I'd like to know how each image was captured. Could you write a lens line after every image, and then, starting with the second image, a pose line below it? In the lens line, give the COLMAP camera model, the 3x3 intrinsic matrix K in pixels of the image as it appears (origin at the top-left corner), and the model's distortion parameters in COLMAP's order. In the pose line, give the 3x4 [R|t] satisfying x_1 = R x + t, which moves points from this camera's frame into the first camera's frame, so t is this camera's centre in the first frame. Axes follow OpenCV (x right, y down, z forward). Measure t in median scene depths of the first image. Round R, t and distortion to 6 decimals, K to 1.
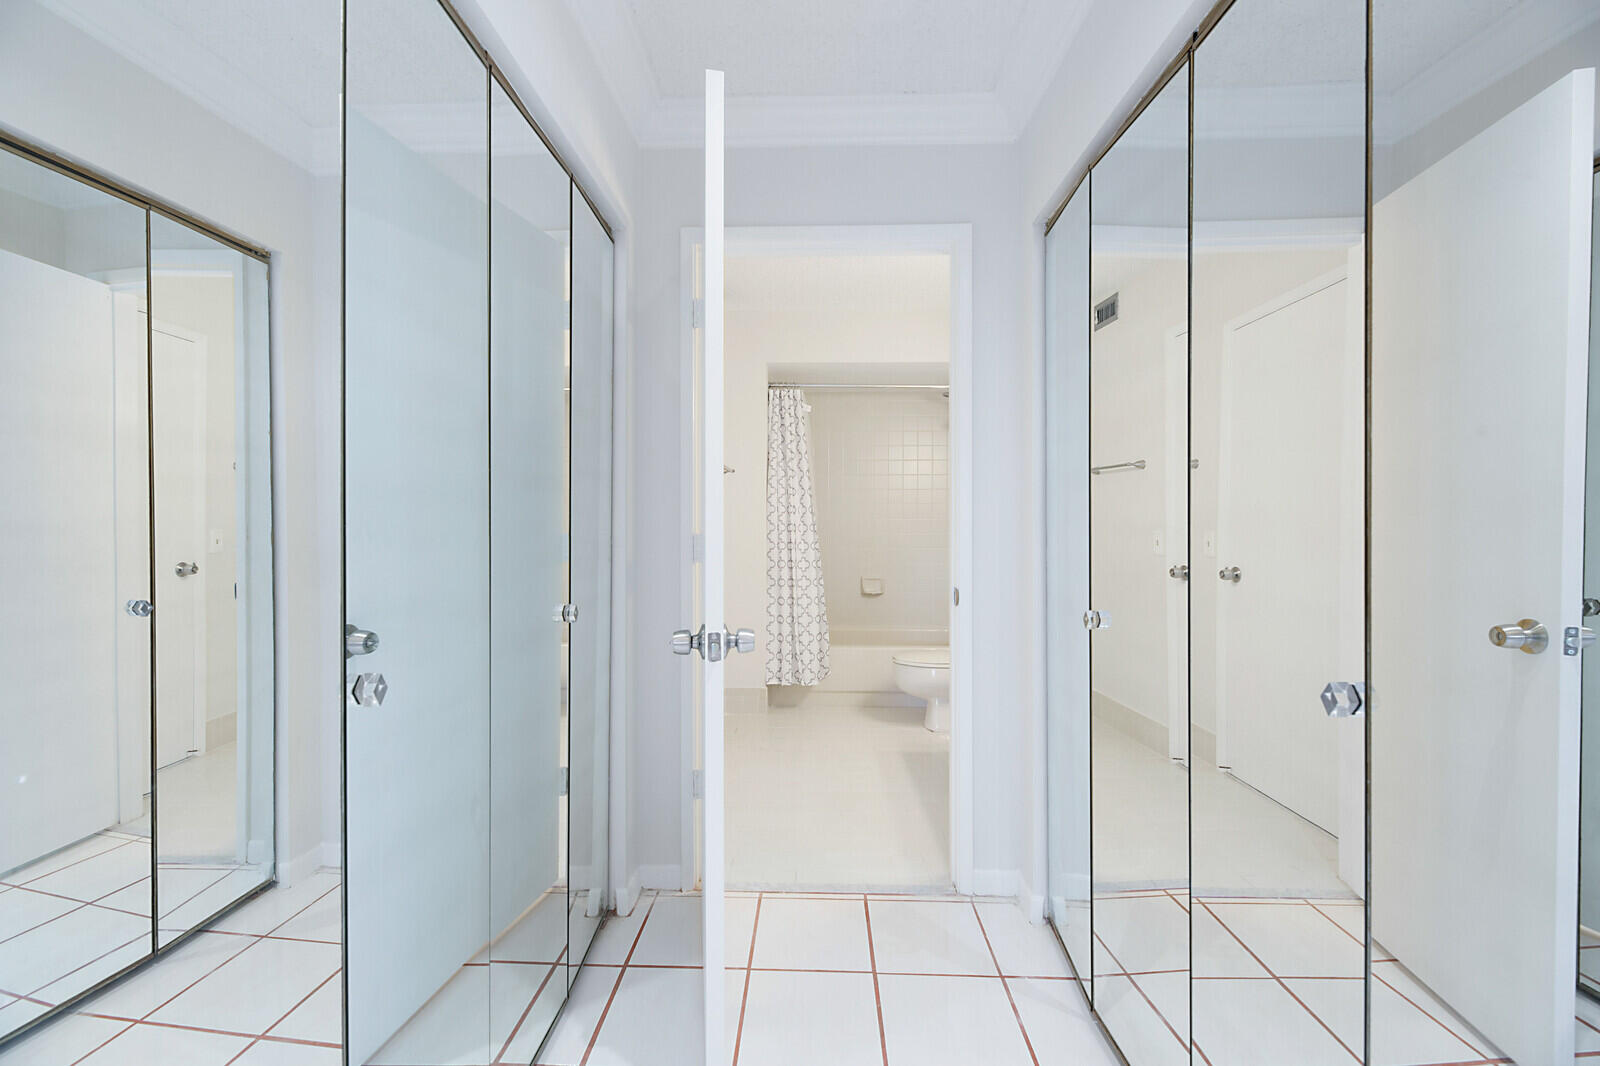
lens RADIAL K [[644.6, 0, 803.7], [0, 644.6, 511.8], [0, 0, 1]] dist [-0.006299, -0.001102]
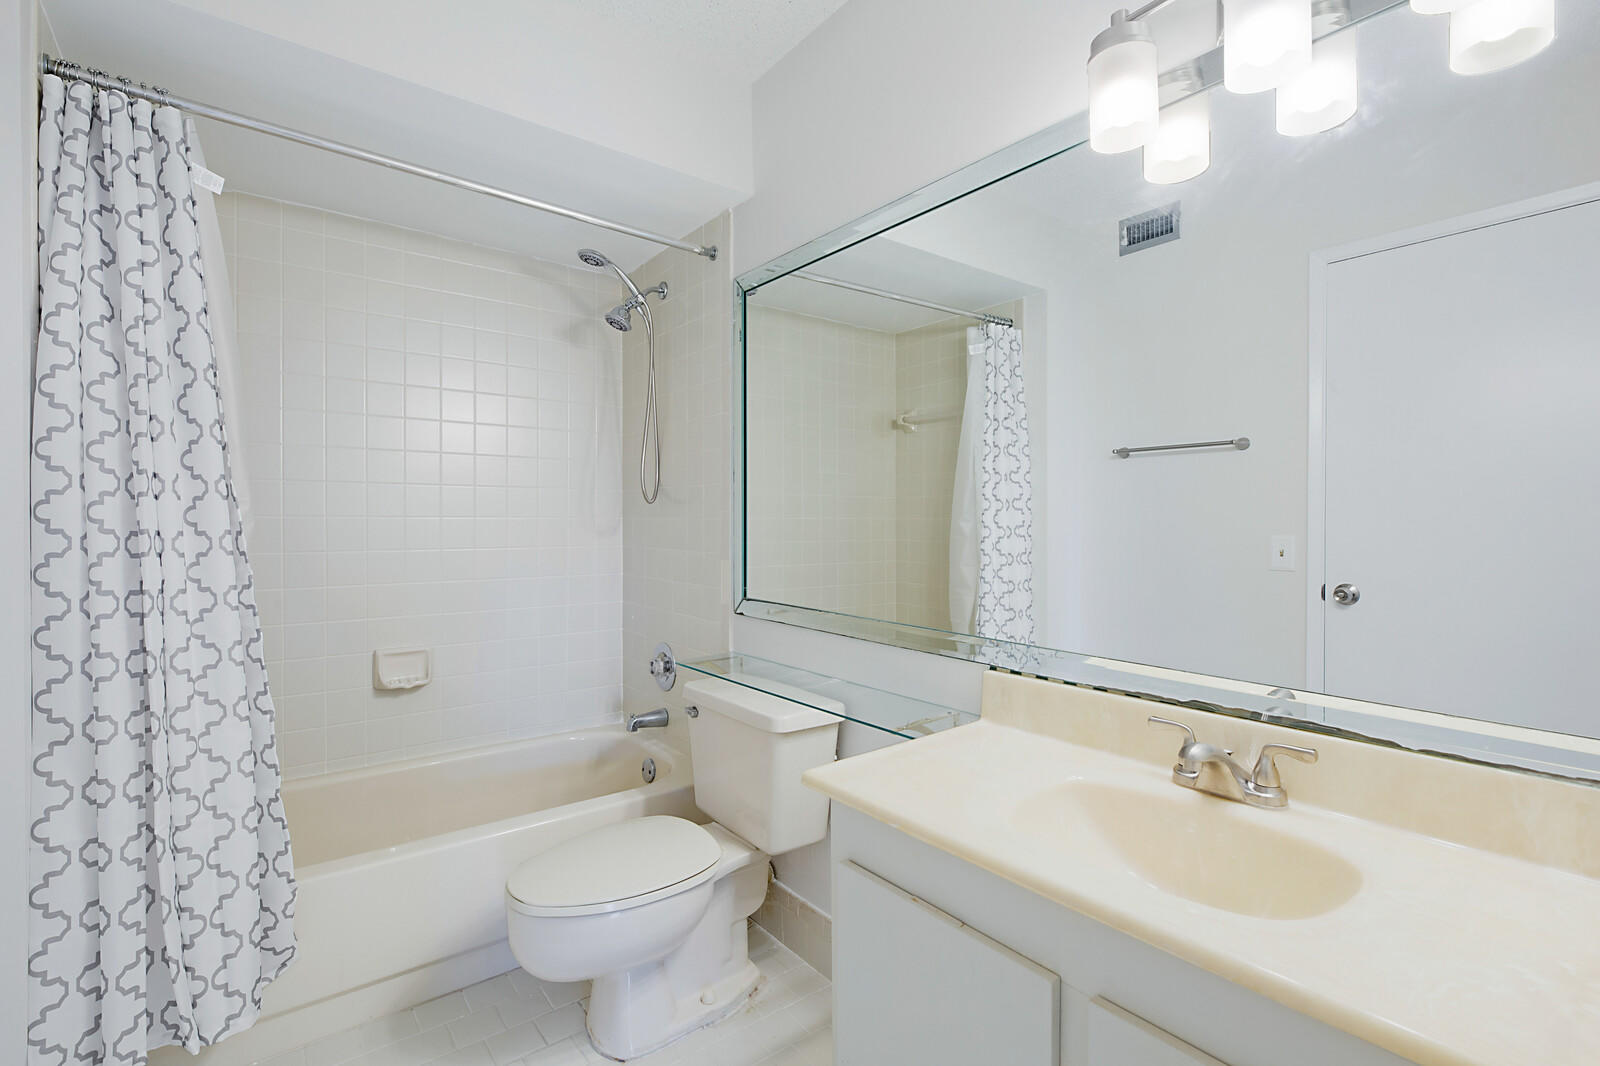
lens RADIAL K [[730.8, 0, 792.1], [0, 730.8, 528.2], [0, 0, 1]] dist [-0.001453, -0.000490]
pose [[0.790637, -0.004271, 0.612270, 0.012079], [-0.002759, 0.999941, 0.010537, 0.012789], [-0.612279, -0.010020, 0.790578, 0.535273]]
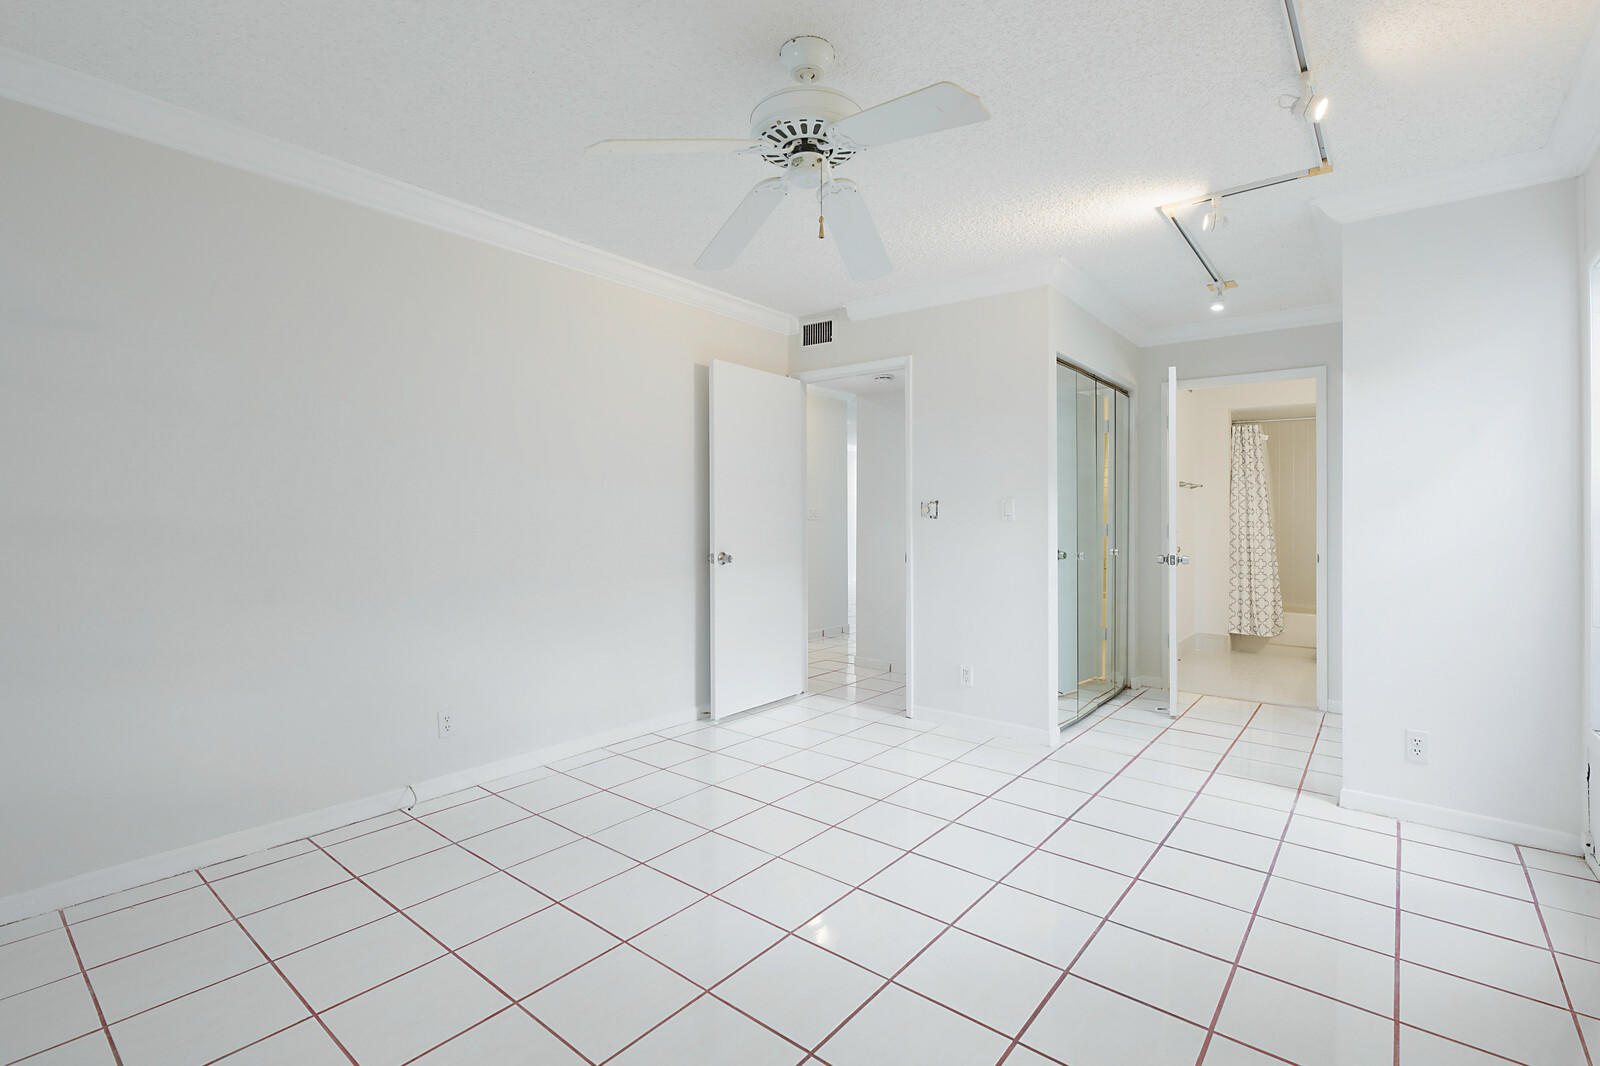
lens RADIAL K [[730.8, 0, 797.4], [0, 730.8, 513.1], [0, 0, 1]] dist [-0.001453, -0.000490]
pose [[0.789782, -0.001490, -0.613385, 0.177831], [0.003832, 0.999990, 0.002505, -0.007562], [0.613375, -0.004329, 0.789780, -0.861055]]
